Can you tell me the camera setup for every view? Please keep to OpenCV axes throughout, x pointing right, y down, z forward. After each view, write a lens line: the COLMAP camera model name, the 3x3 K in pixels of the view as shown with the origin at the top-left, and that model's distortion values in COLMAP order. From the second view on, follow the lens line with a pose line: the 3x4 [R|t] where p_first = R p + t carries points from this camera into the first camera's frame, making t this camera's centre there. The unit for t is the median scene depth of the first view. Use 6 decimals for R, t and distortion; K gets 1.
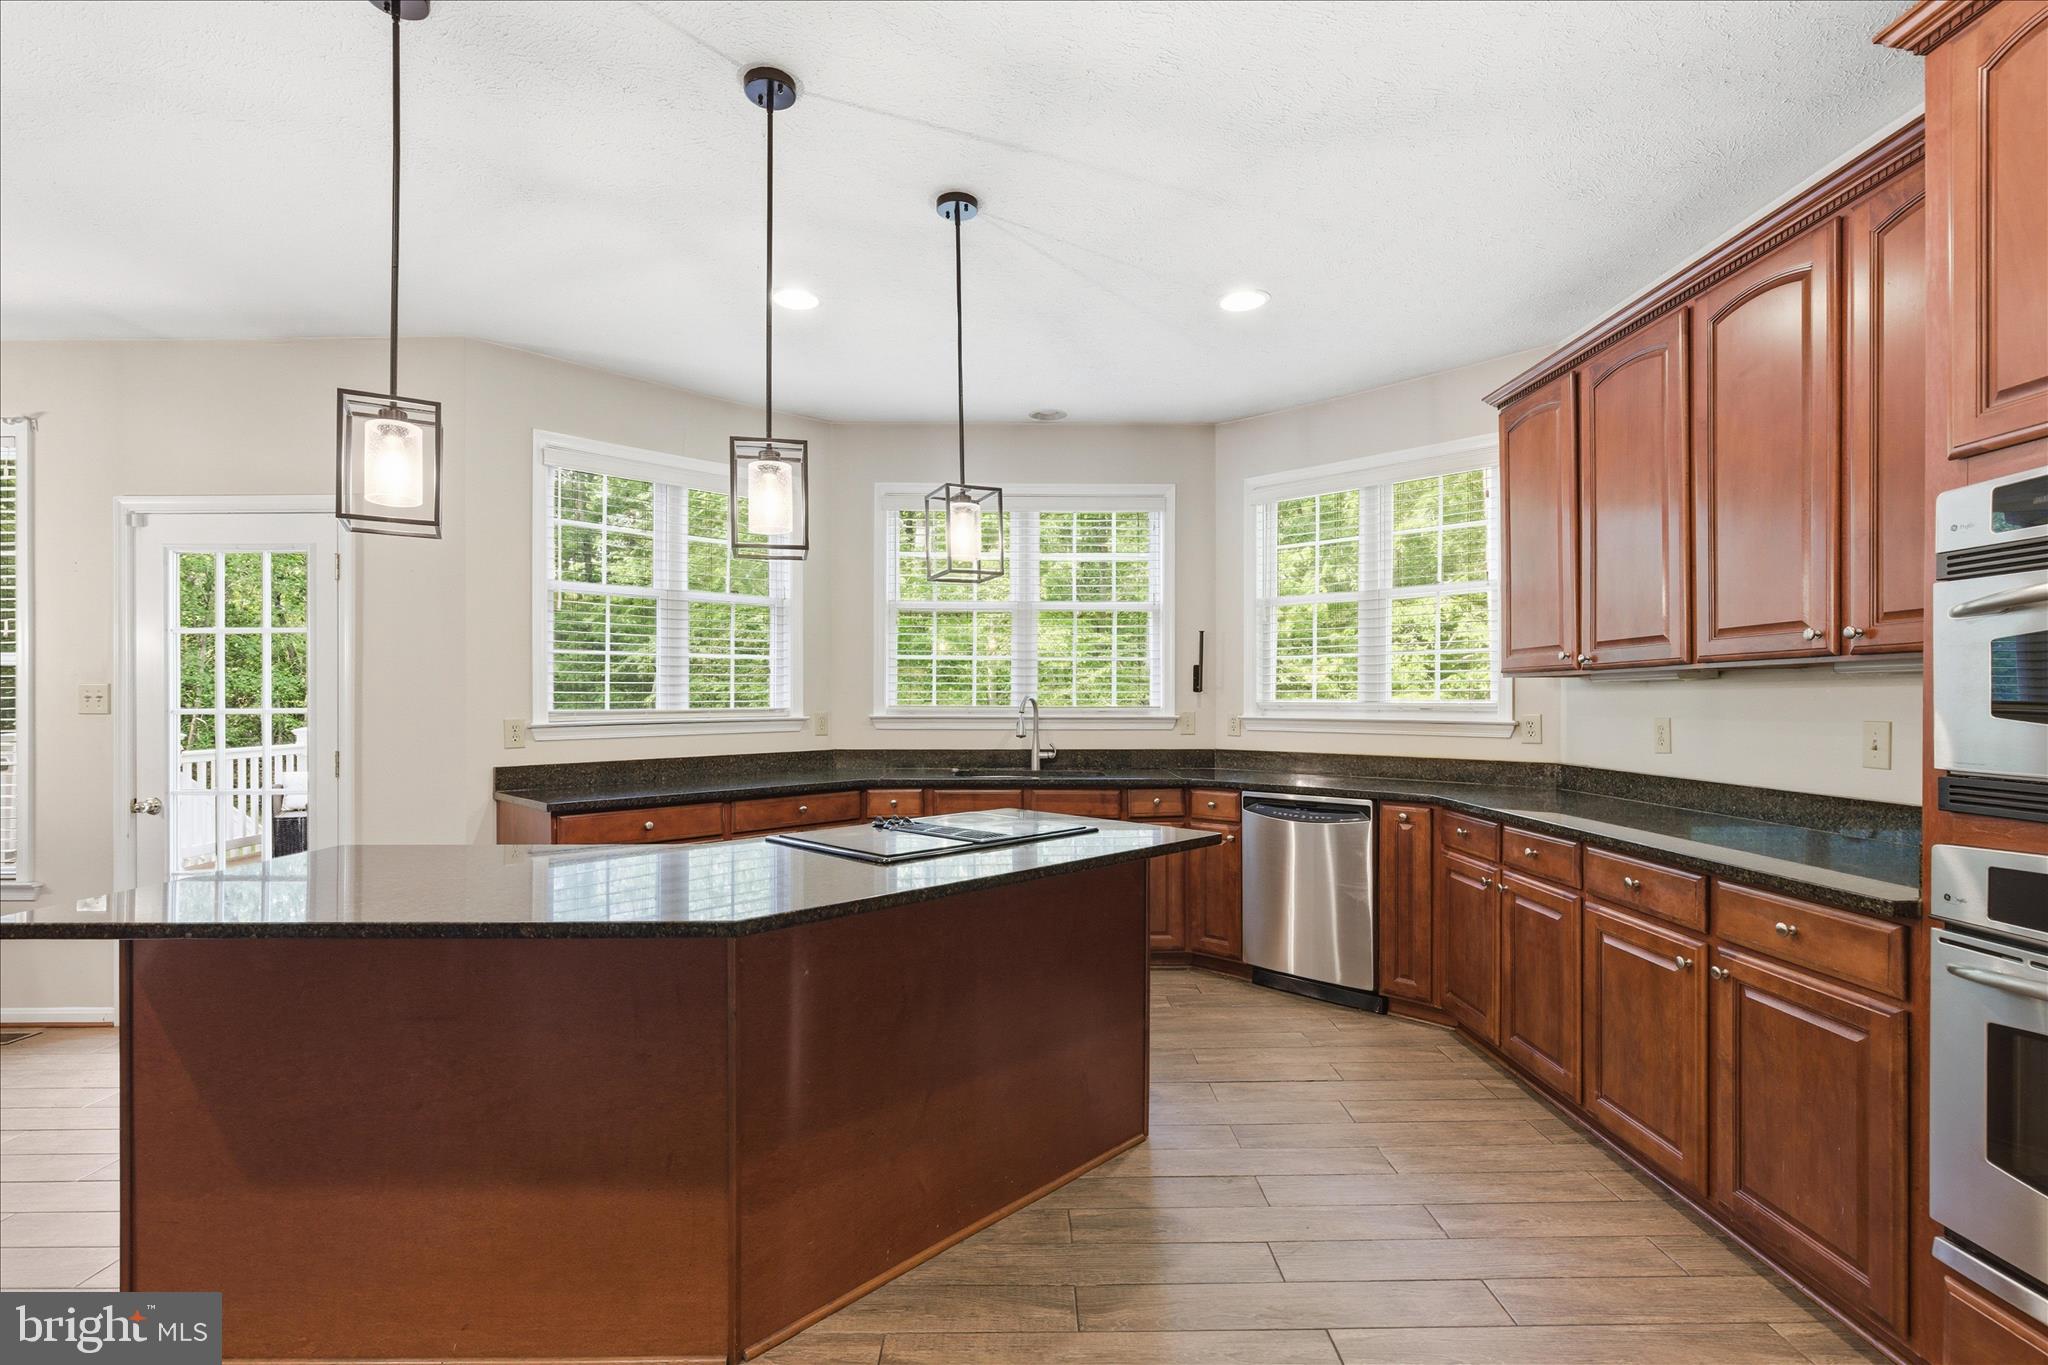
lens RADIAL K [[942.0, 0, 1051.5], [0, 942.0, 705.8], [0, 0, 1]] dist [-0.008061, 0.001894]
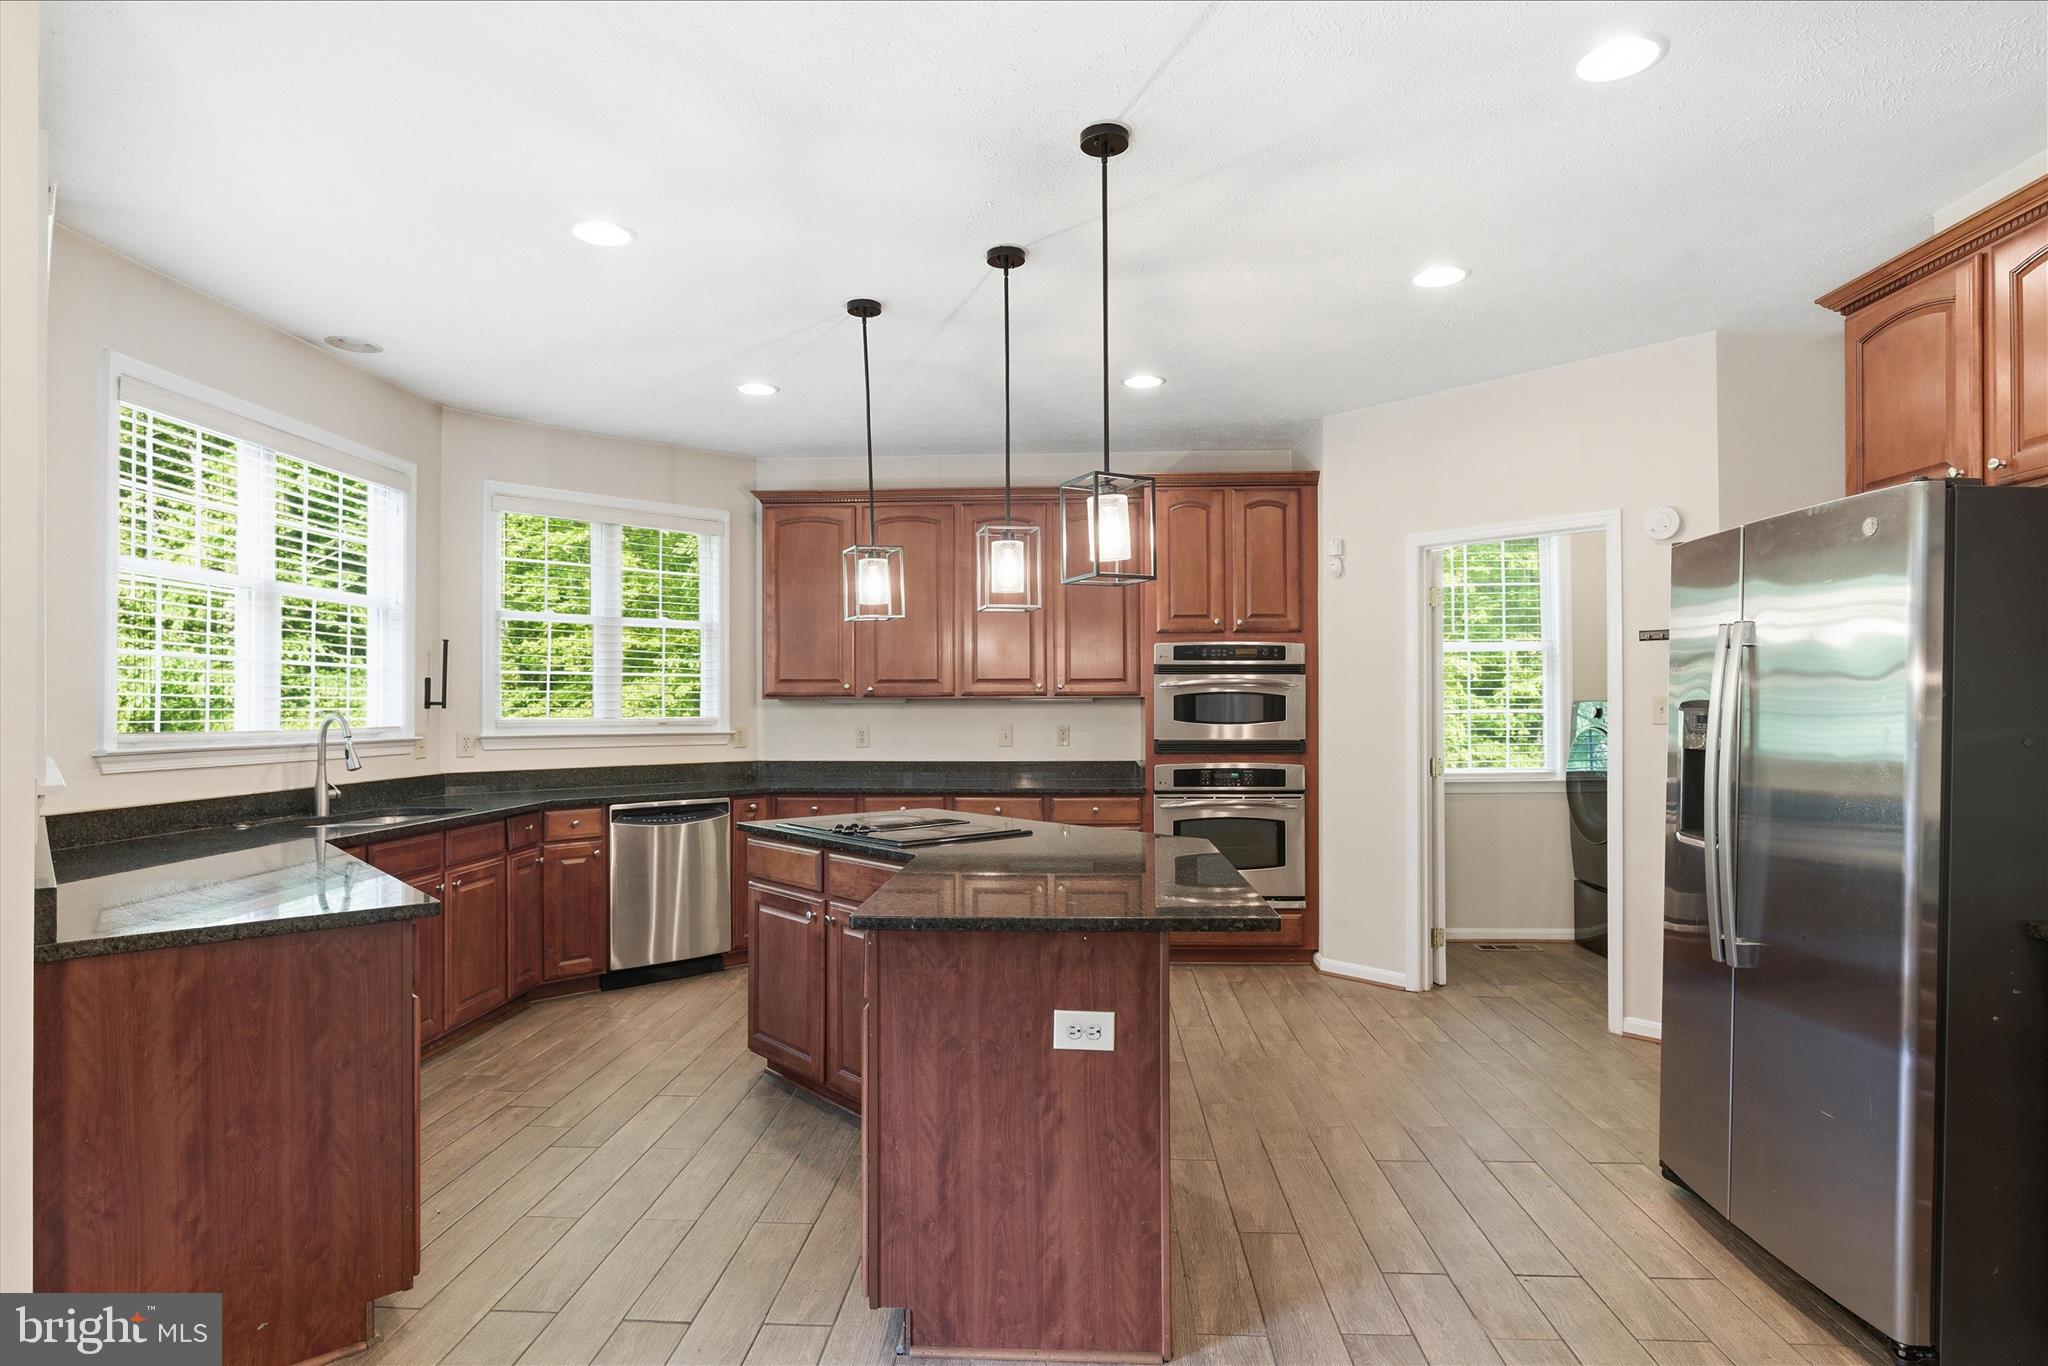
lens RADIAL K [[1098.2, 0, 1028.7], [0, 1098.2, 688.6], [0, 0, 1]] dist [-0.016989, 0.009193]
pose [[0.069285, 0.016527, 0.997460, -1.019498], [0.009098, 0.999811, -0.017198, -0.013677], [-0.997555, 0.010266, 0.069122, 0.476584]]
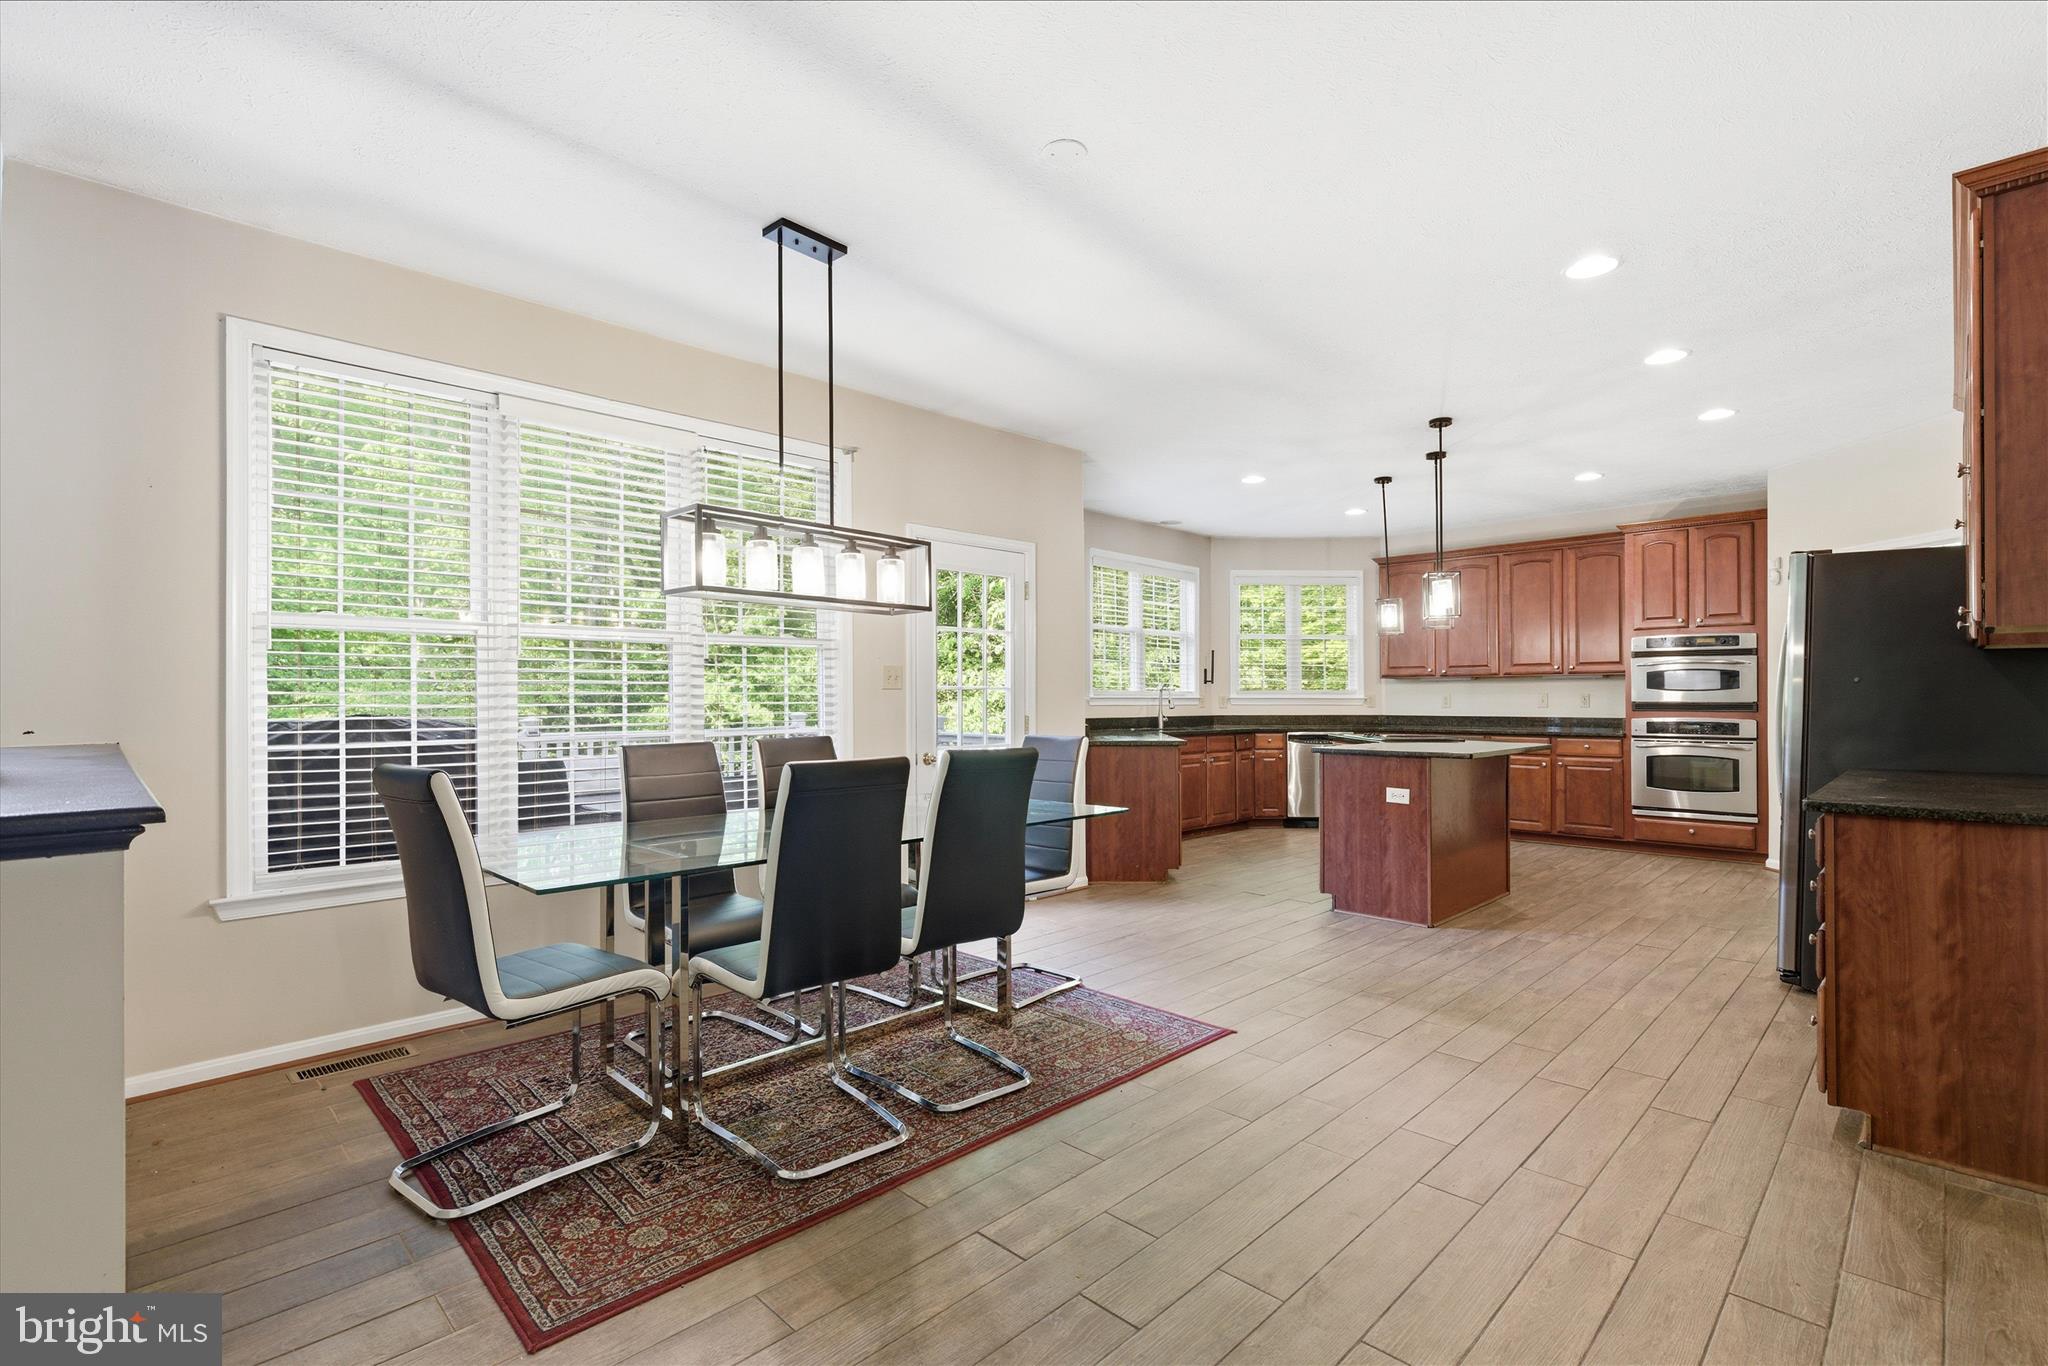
lens RADIAL K [[927.2, 0, 1029.7], [0, 927.2, 693.6], [0, 0, 1]] dist [-0.016223, -0.000214]
pose [[0.720701, 0.004162, 0.693233, -1.656465], [0.004527, 0.999932, -0.010709, 0.026954], [-0.693231, 0.010856, 0.720634, -0.056222]]
